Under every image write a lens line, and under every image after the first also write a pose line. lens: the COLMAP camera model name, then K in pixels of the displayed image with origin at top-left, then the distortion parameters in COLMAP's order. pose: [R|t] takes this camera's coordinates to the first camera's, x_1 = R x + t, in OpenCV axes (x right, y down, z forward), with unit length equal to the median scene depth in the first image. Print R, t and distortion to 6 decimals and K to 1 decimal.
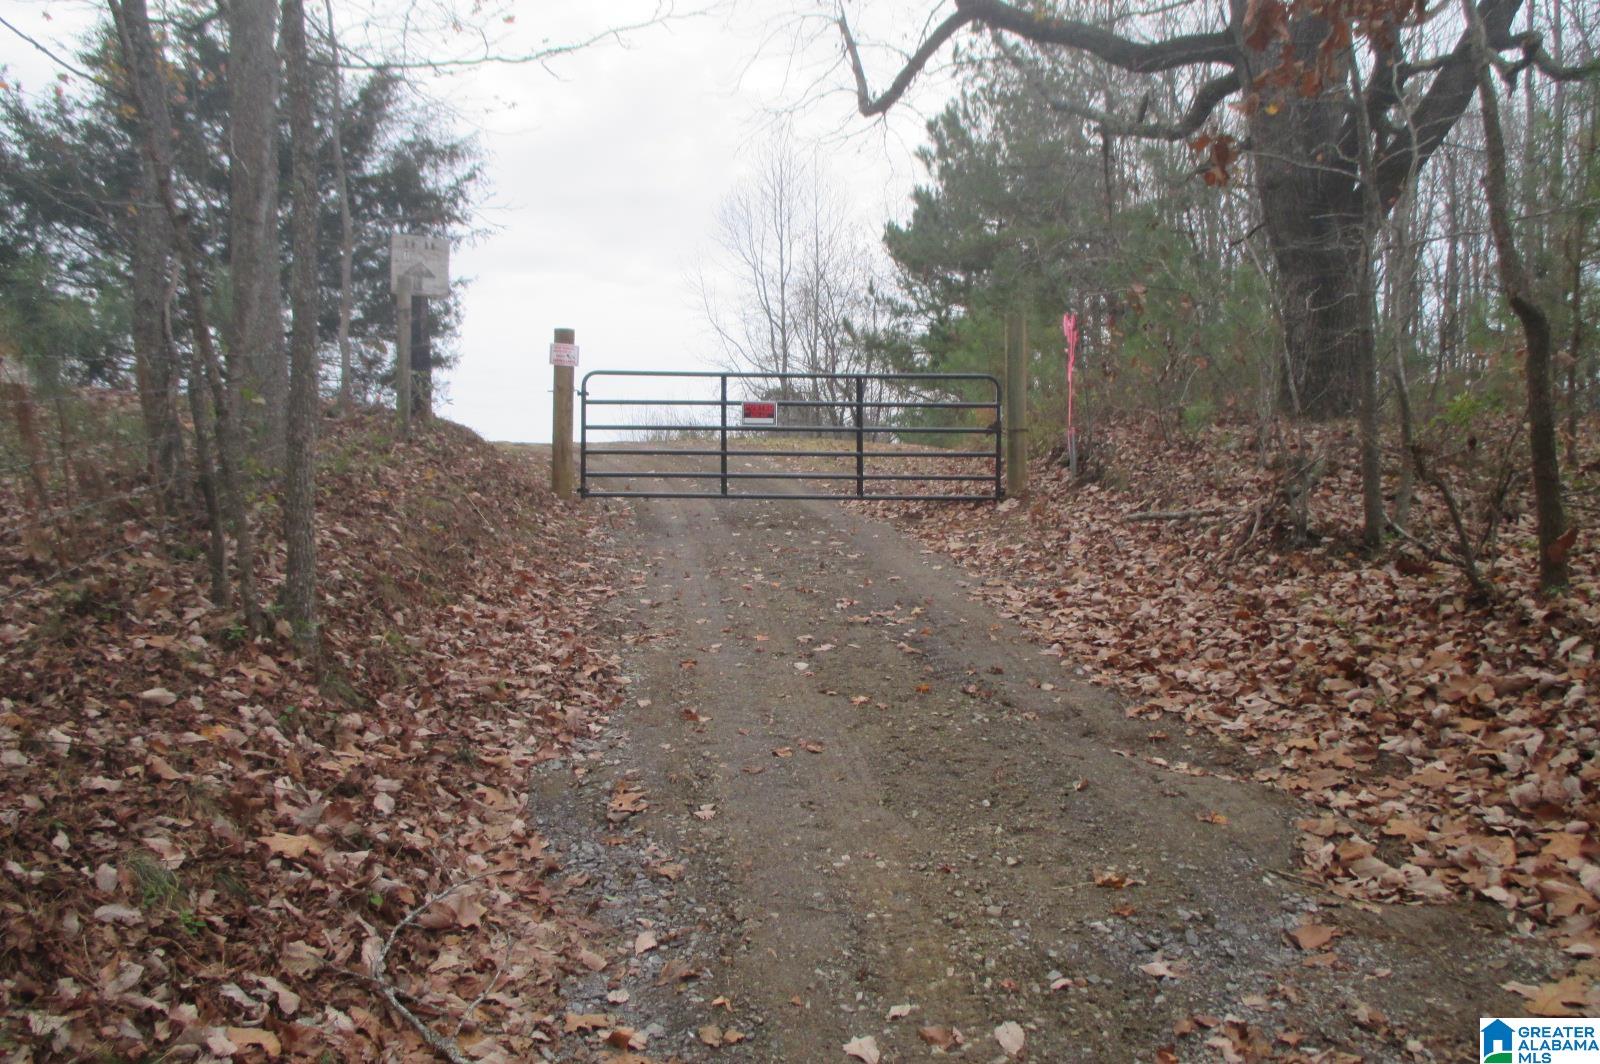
lens RADIAL K [[1313.2, 0, 800.0], [0, 1313.2, 532.0], [0, 0, 1]] dist [-0.009786, -0.003153]
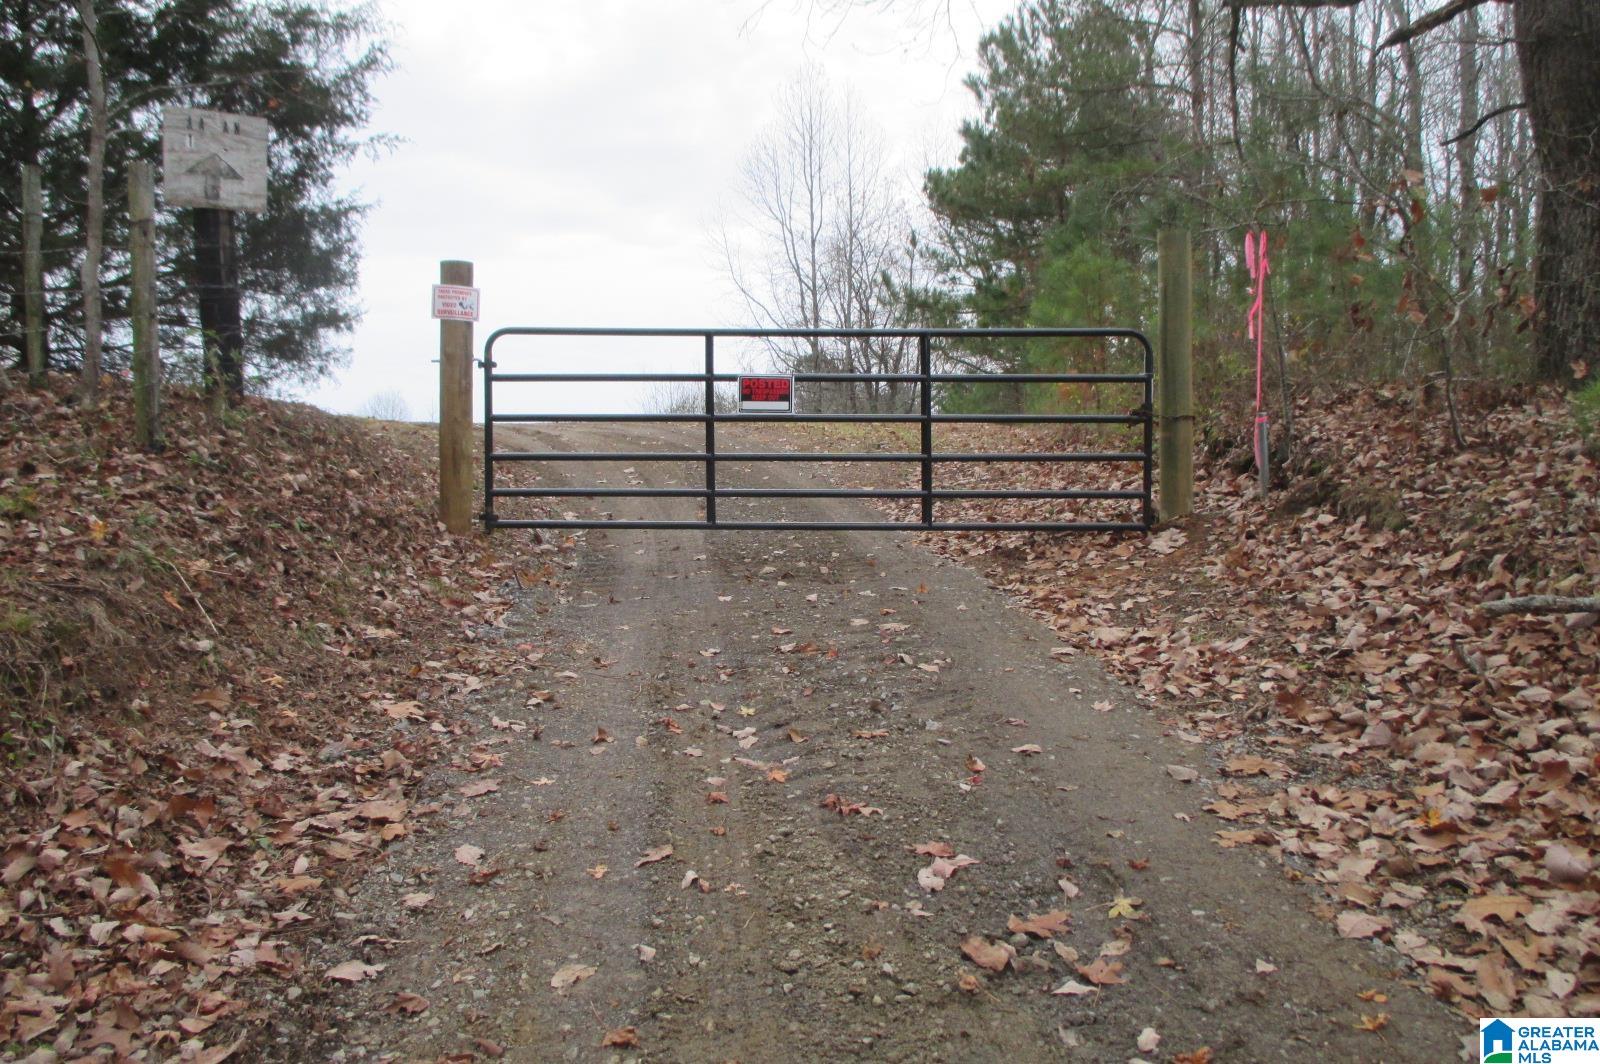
lens RADIAL K [[1313.2, 0, 800.0], [0, 1313.2, 532.0], [0, 0, 1]] dist [-0.009786, -0.003153]
pose [[0.999662, -0.004617, -0.025569, 0.000614], [0.005254, 0.999677, 0.024884, -0.025111], [0.025446, -0.025010, 0.999363, 0.233912]]
